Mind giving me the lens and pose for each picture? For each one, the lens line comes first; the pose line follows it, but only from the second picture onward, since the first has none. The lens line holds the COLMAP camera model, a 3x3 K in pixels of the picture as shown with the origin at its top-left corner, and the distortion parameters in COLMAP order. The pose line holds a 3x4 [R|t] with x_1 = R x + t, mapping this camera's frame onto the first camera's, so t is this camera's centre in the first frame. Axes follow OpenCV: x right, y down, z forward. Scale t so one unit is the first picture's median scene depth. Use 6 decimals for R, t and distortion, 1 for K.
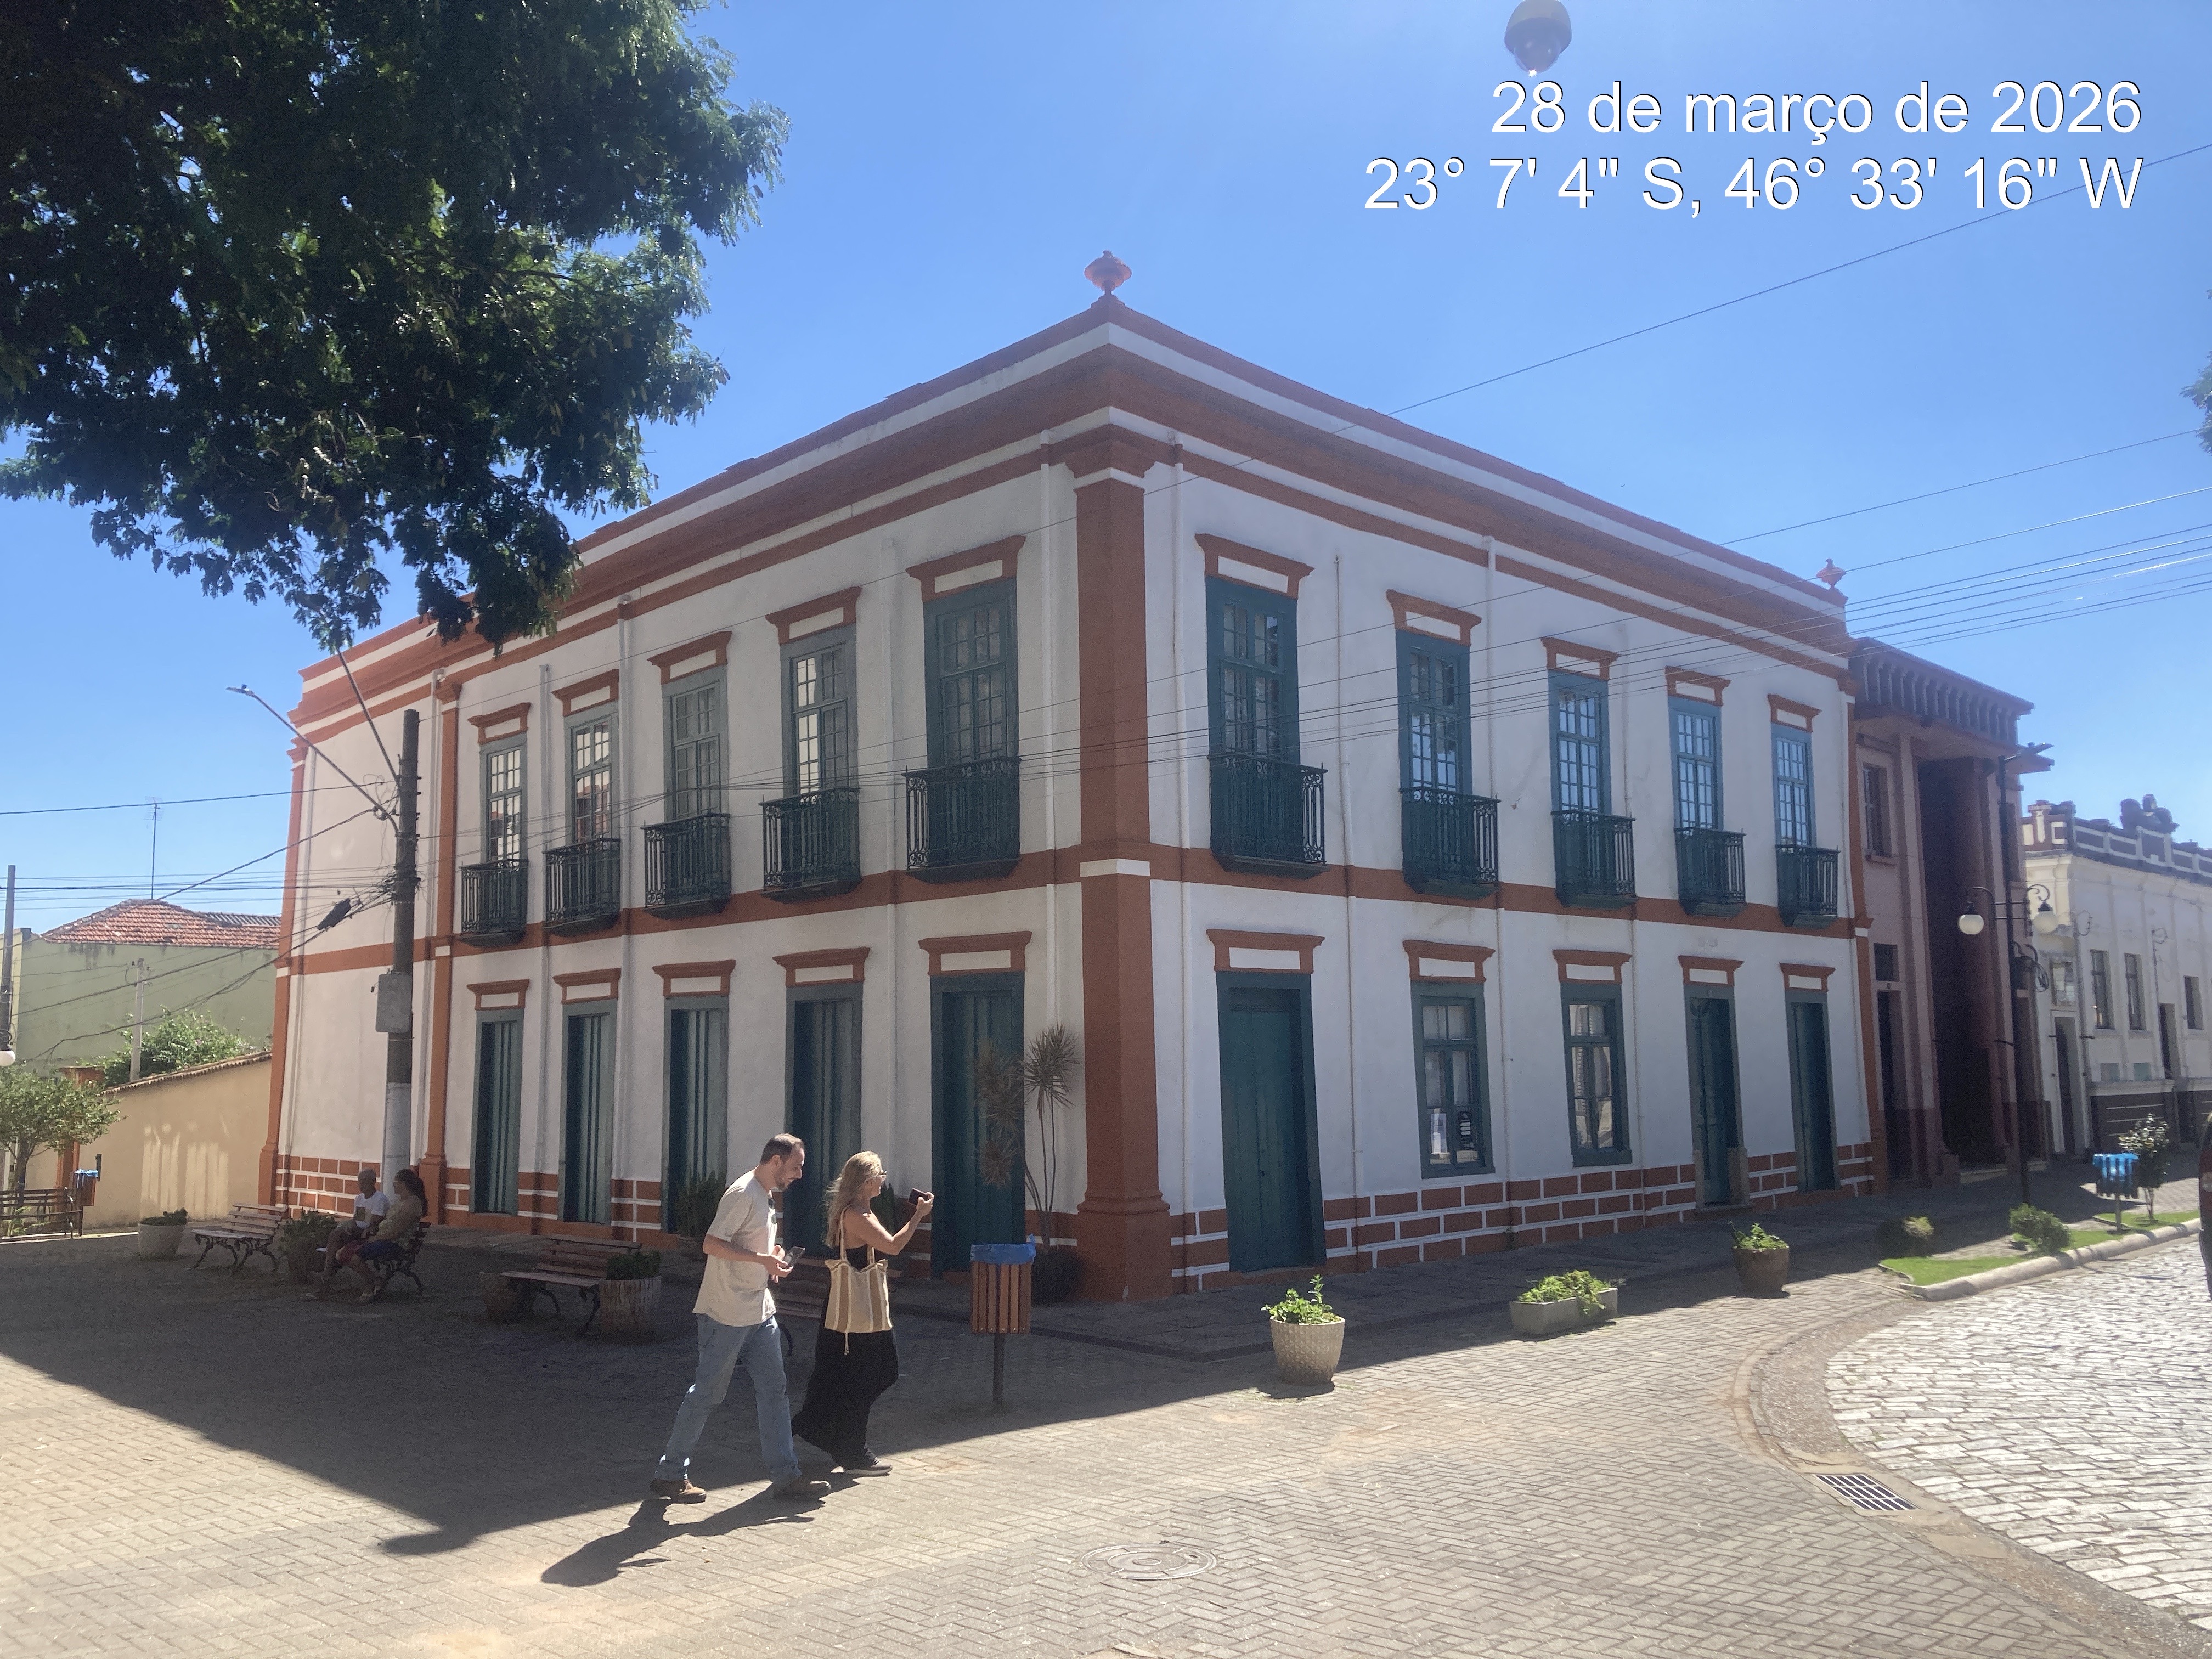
lens RADIAL K [[1758.1, 0, 1082.8], [0, 1758.1, 835.4], [0, 0, 1]] dist [0.051017, -0.047376]
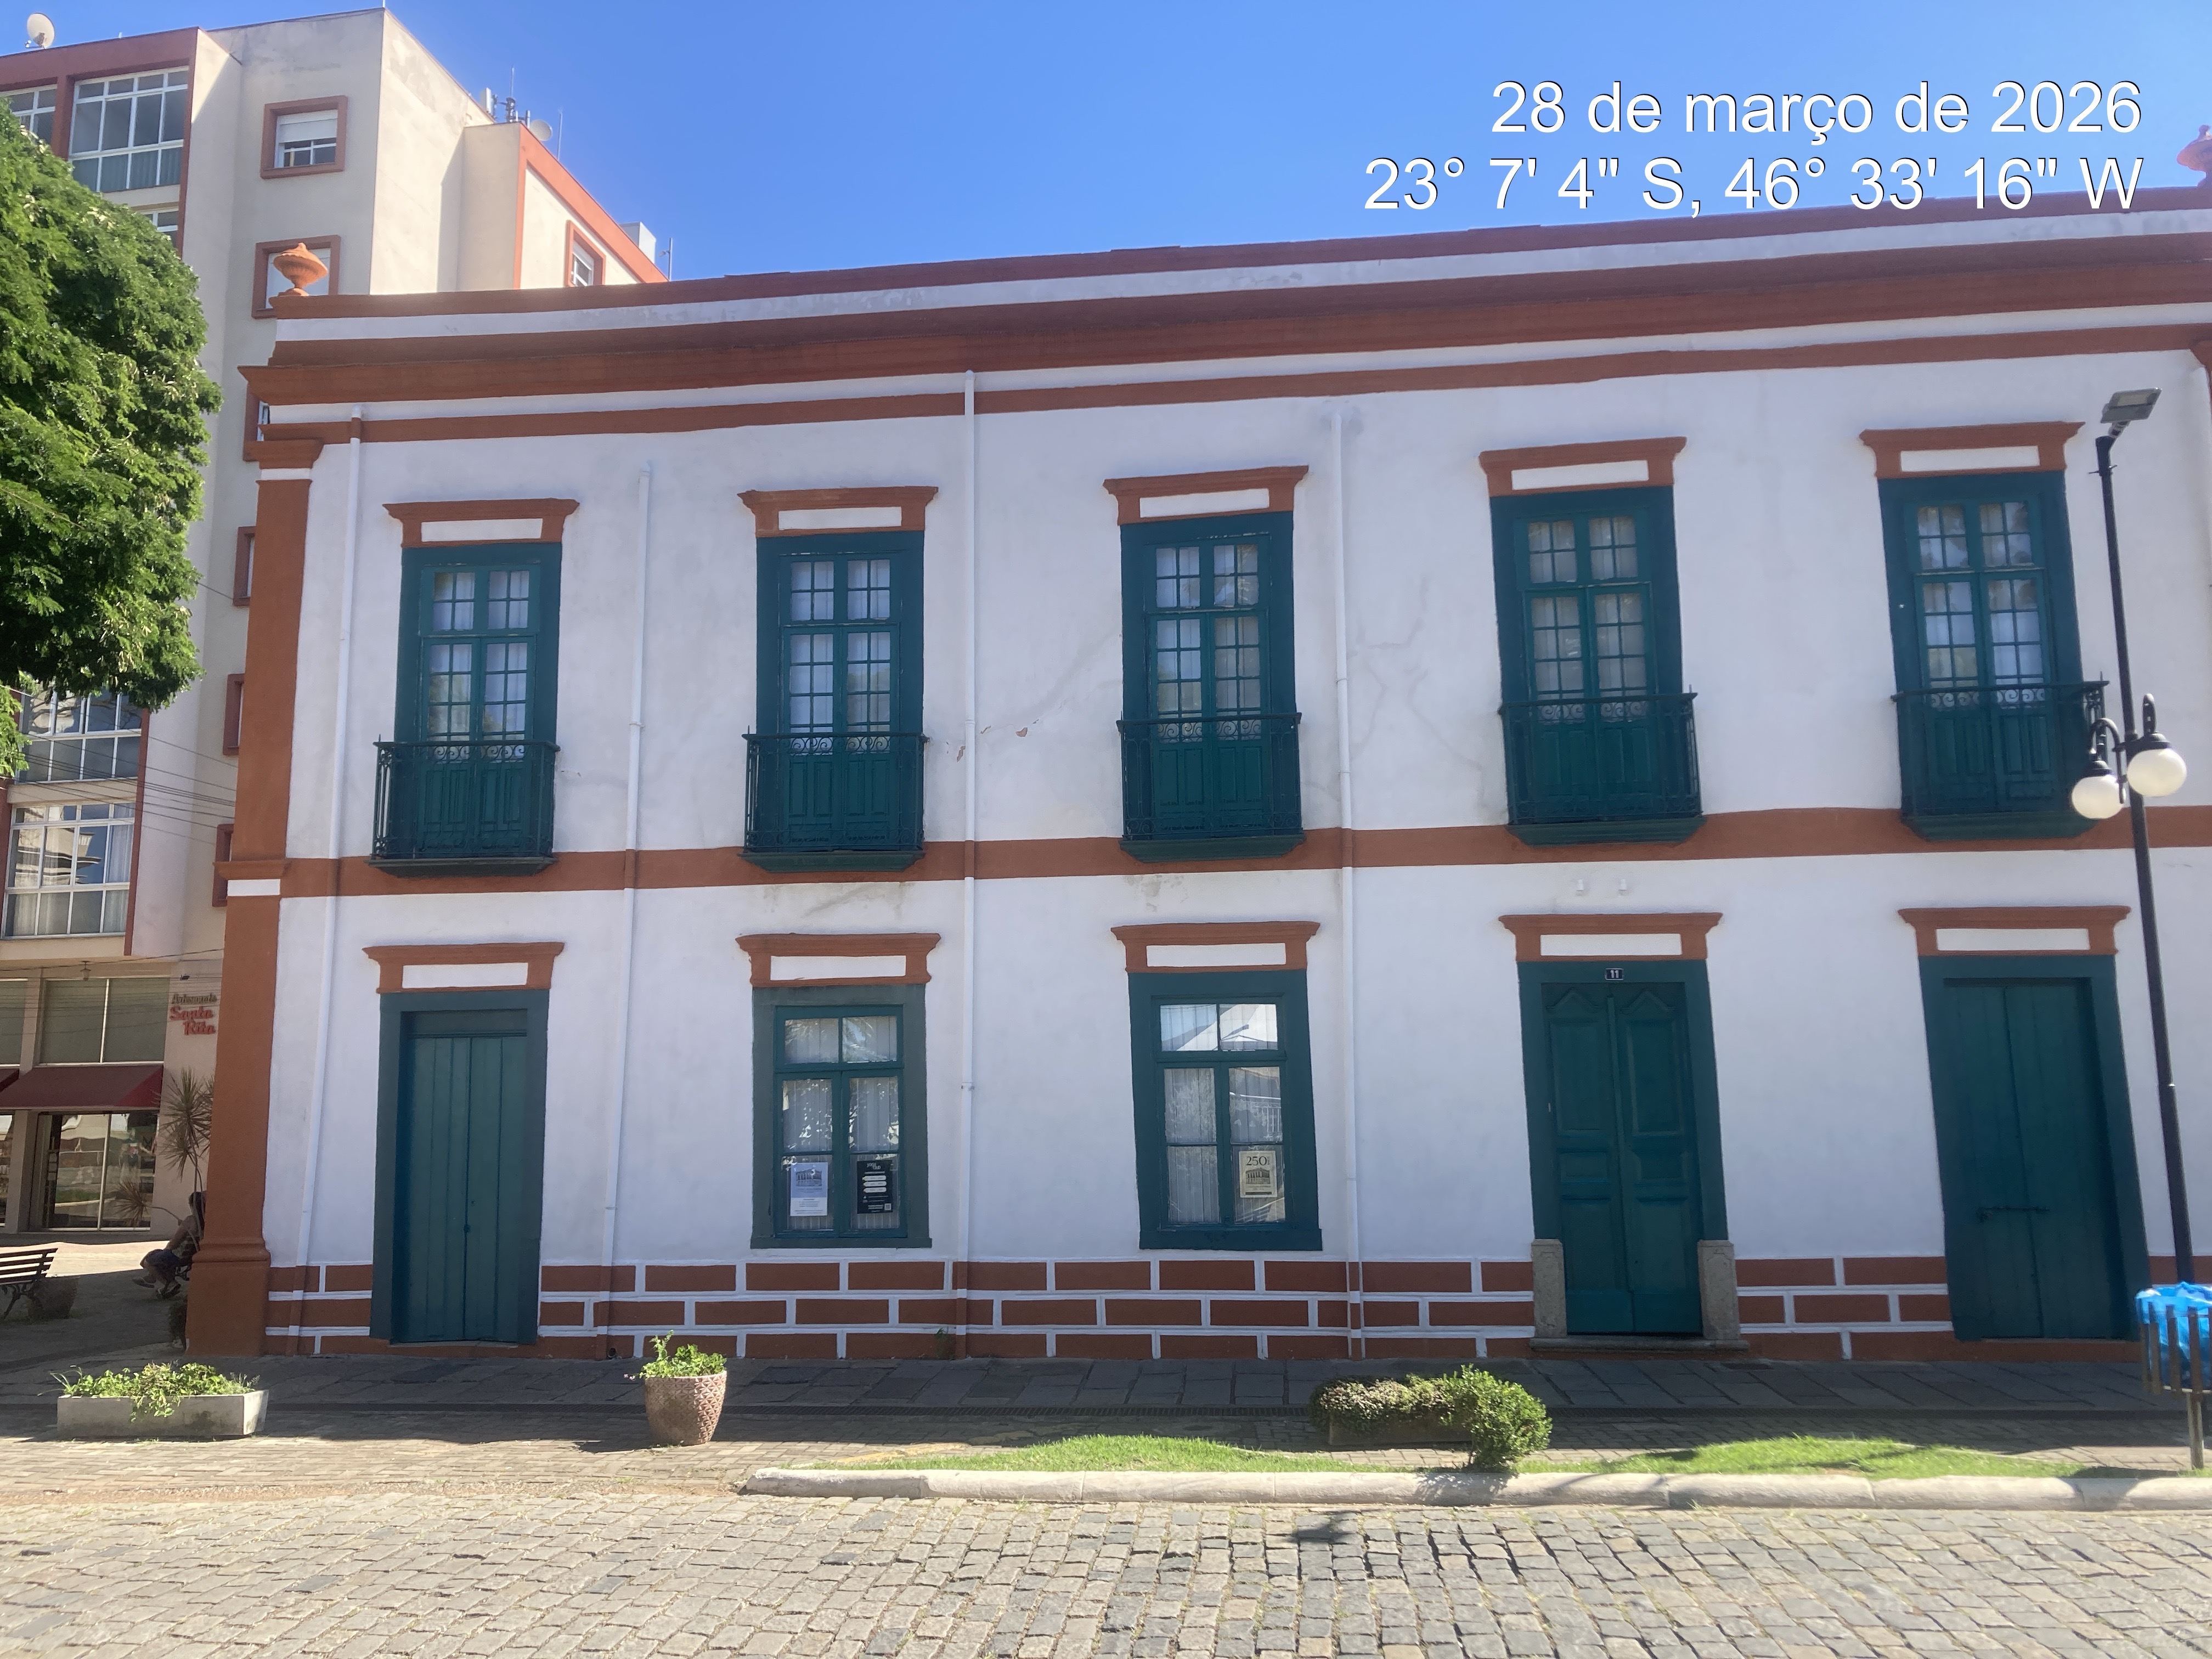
lens RADIAL K [[1460.2, 0, 1092.7], [0, 1460.2, 877.1], [0, 0, 1]] dist [0.029059, -0.004330]
pose [[0.657932, -0.097768, -0.746704, 0.743982], [0.099875, 0.994106, -0.042161, 0.074040], [0.746425, -0.046838, 0.663819, 0.669970]]
